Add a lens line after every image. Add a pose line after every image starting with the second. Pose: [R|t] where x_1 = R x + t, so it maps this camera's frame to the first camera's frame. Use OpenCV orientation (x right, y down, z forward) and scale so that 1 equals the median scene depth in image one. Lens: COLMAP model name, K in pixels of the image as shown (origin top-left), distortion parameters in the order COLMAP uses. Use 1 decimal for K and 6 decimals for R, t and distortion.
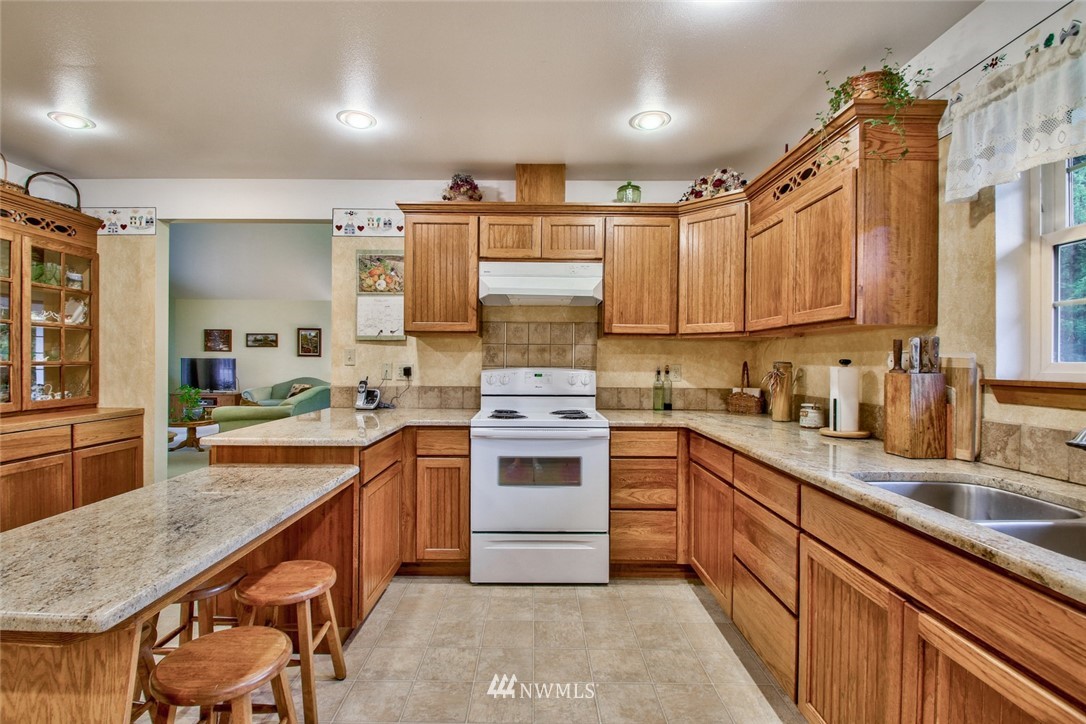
lens RADIAL K [[515.0, 0, 541.8], [0, 515.0, 363.5], [0, 0, 1]] dist [0.002759, -0.006581]
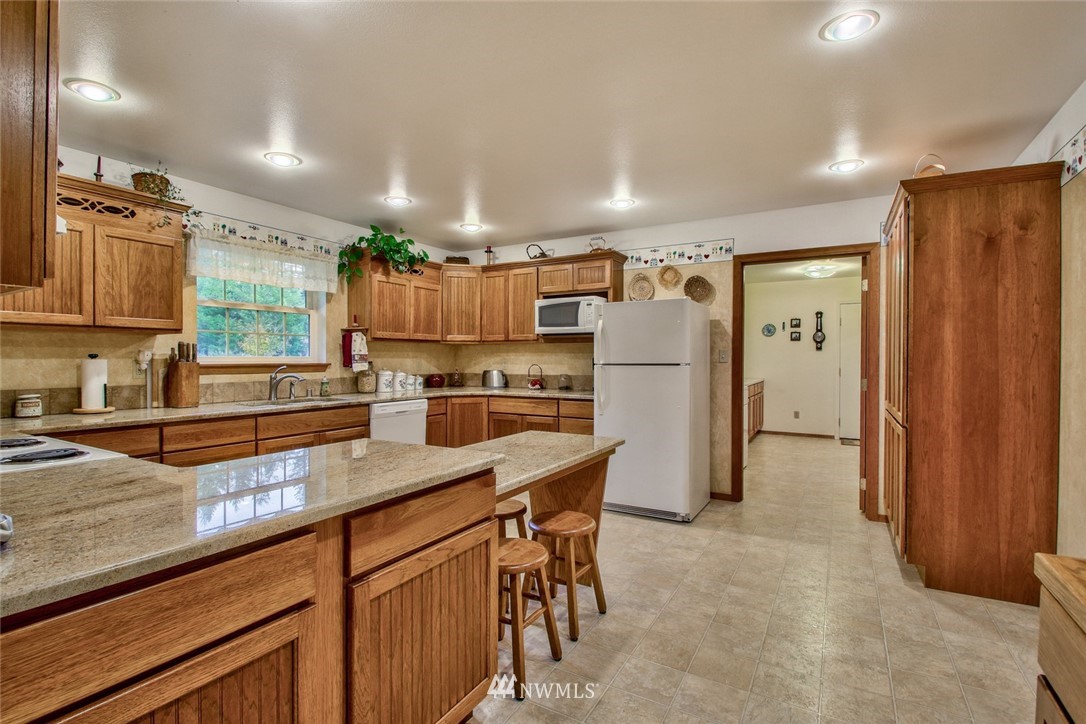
lens RADIAL K [[515.0, 0, 543.0], [0, 515.0, 360.4], [0, 0, 1]] dist [0.002759, -0.006581]
pose [[-0.872930, -0.012689, 0.487680, -0.853566], [-0.007727, 0.999896, 0.012187, -0.013338], [-0.487784, 0.006870, -0.872938, 1.300993]]
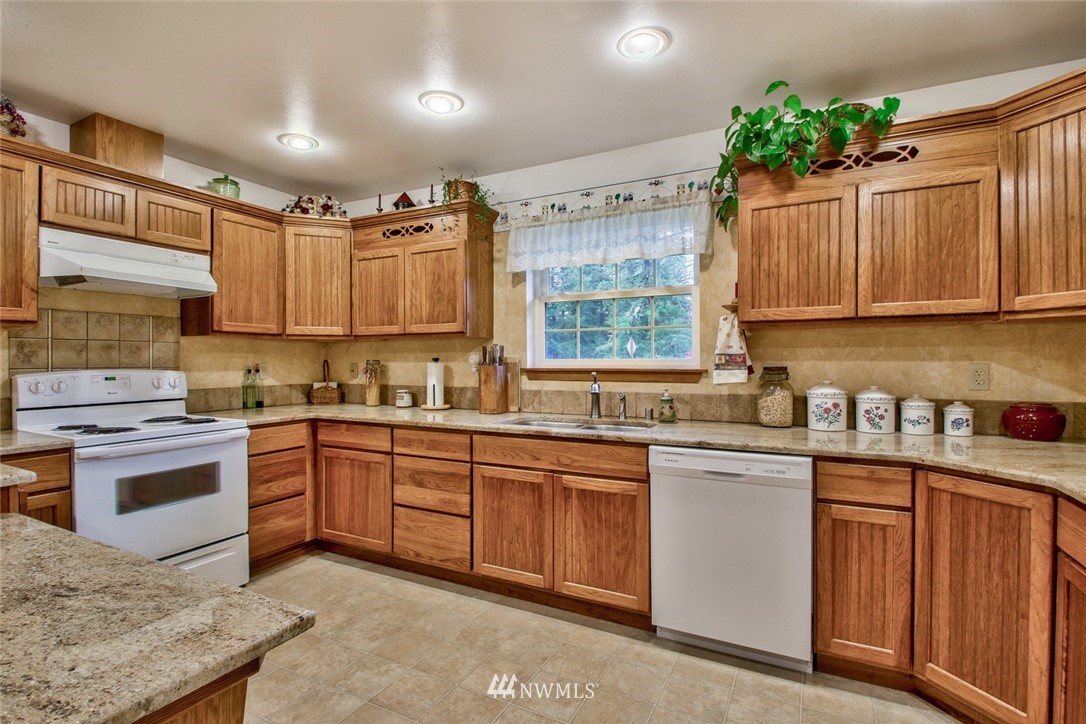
lens RADIAL K [[515.0, 0, 541.8], [0, 515.0, 362.5], [0, 0, 1]] dist [0.002759, -0.006581]
pose [[0.458281, -0.011606, 0.888732, -0.495042], [0.009161, 0.999923, 0.008334, -0.003633], [-0.888760, 0.004322, 0.458352, 0.033854]]
